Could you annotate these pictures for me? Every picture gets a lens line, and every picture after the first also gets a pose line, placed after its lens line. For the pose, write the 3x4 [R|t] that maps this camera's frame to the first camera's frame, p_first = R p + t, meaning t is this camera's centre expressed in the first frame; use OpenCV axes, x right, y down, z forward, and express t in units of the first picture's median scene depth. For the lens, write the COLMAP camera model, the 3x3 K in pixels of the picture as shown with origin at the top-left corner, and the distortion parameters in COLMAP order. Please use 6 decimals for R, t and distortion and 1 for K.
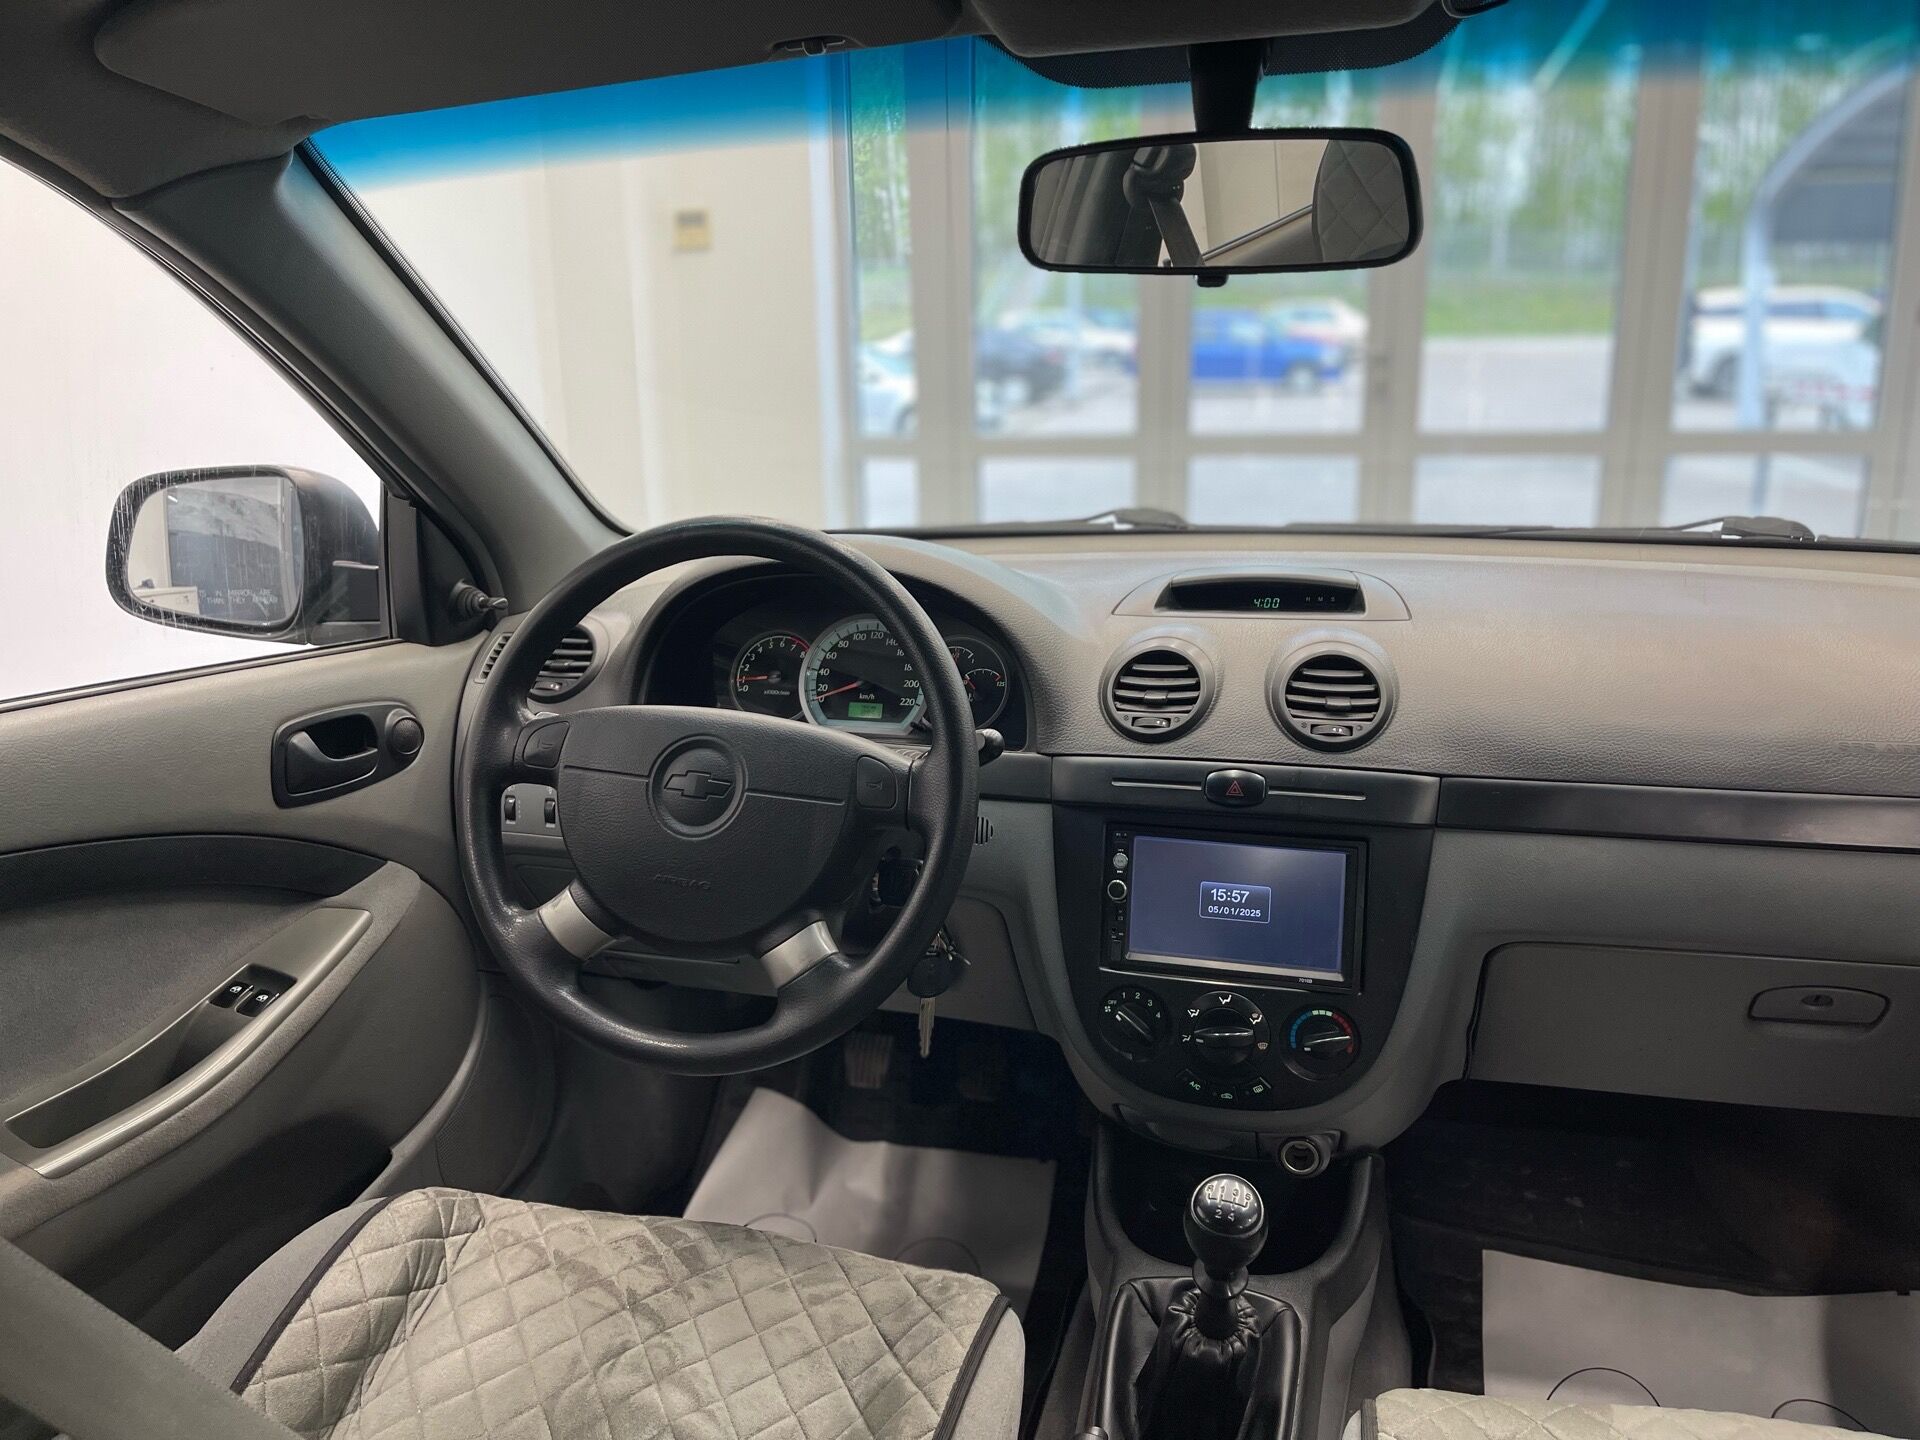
lens RADIAL K [[1271.9, 0, 960.0], [0, 1271.9, 720.0], [0, 0, 1]] dist [0.034932, -0.001627]
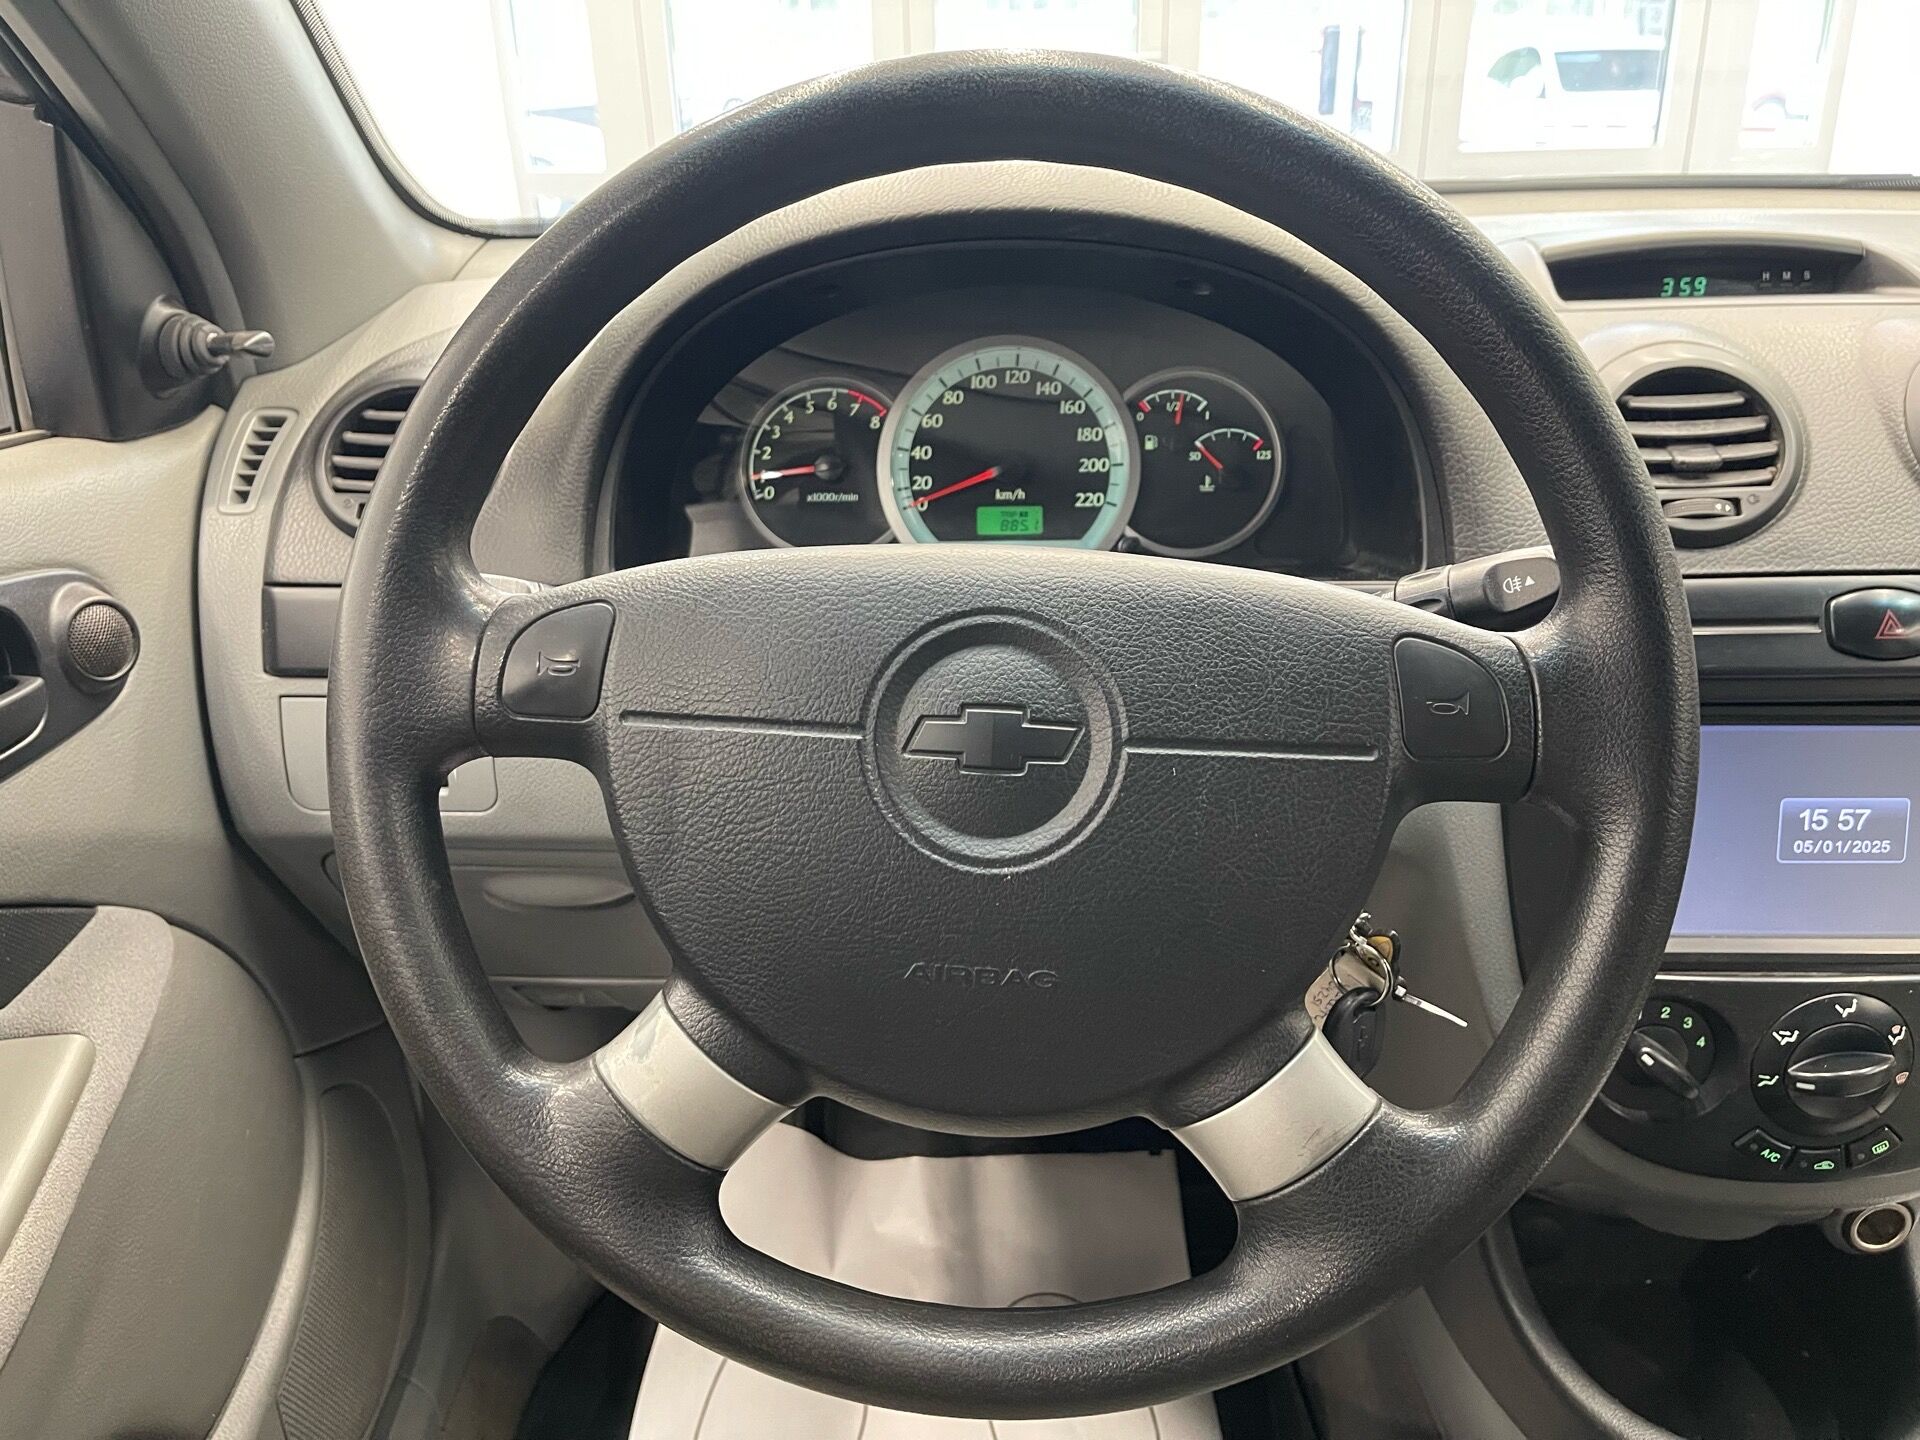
lens RADIAL K [[1398.3, 0, 960.0], [0, 1398.3, 720.0], [0, 0, 1]] dist [0.022665, 0.001838]
pose [[0.974907, -0.094781, 0.201426, -0.228971], [0.063512, 0.985650, 0.156397, -0.018702], [-0.213359, -0.139680, 0.966937, 0.426554]]
